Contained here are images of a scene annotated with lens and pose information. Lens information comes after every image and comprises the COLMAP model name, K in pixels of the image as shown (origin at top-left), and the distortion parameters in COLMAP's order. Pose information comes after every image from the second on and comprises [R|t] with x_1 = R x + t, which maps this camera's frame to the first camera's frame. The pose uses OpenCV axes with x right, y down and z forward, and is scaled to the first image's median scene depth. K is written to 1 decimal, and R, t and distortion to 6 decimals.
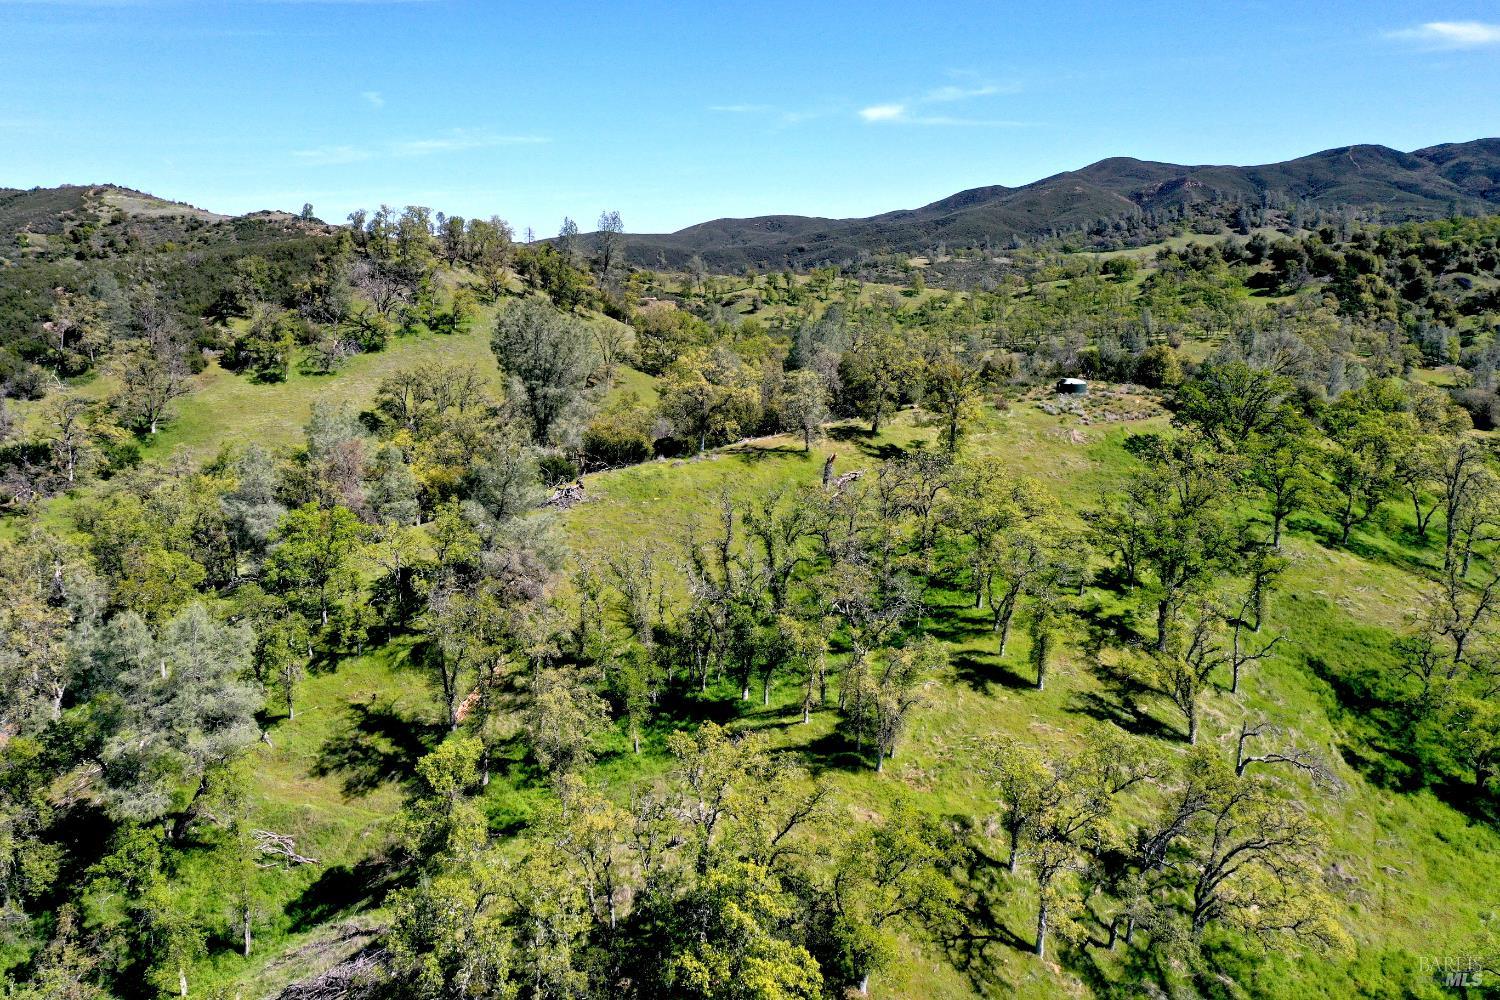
lens RADIAL K [[1189.7, 0, 751.6], [0, 1189.7, 495.6], [0, 0, 1]] dist [0.003201, 0.005895]
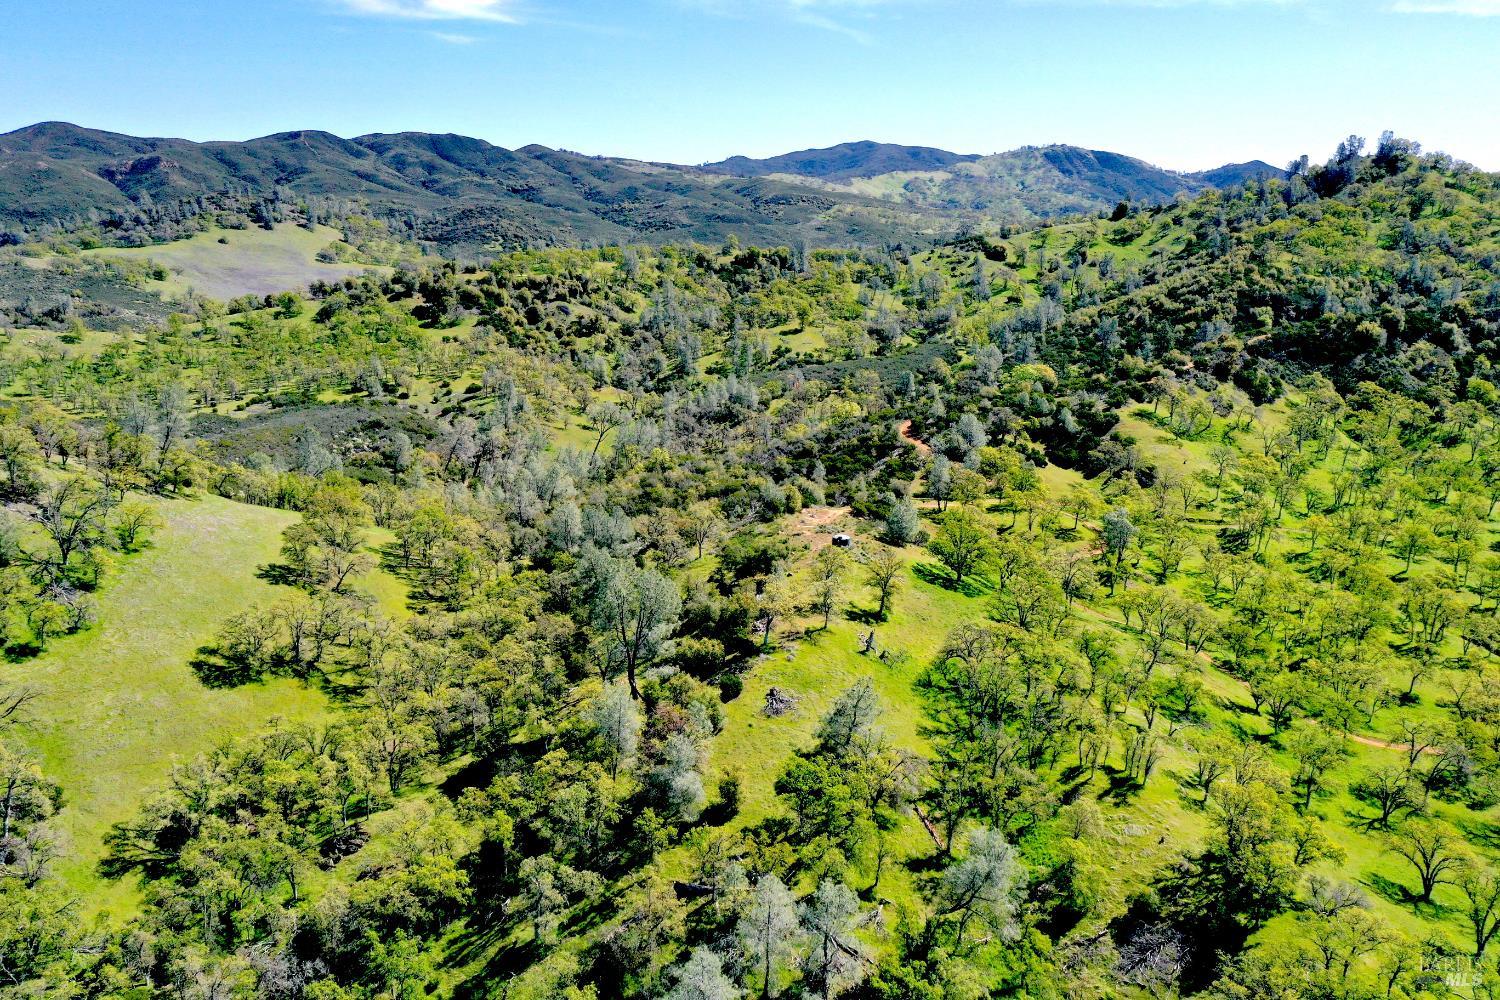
lens RADIAL K [[1189.7, 0, 753.3], [0, 1189.7, 502.2], [0, 0, 1]] dist [0.003201, 0.005895]
pose [[0.634332, -0.178202, 0.752242, -0.147667], [0.135238, 0.983643, 0.118980, -0.050364], [-0.761140, 0.026259, 0.648056, 0.002645]]
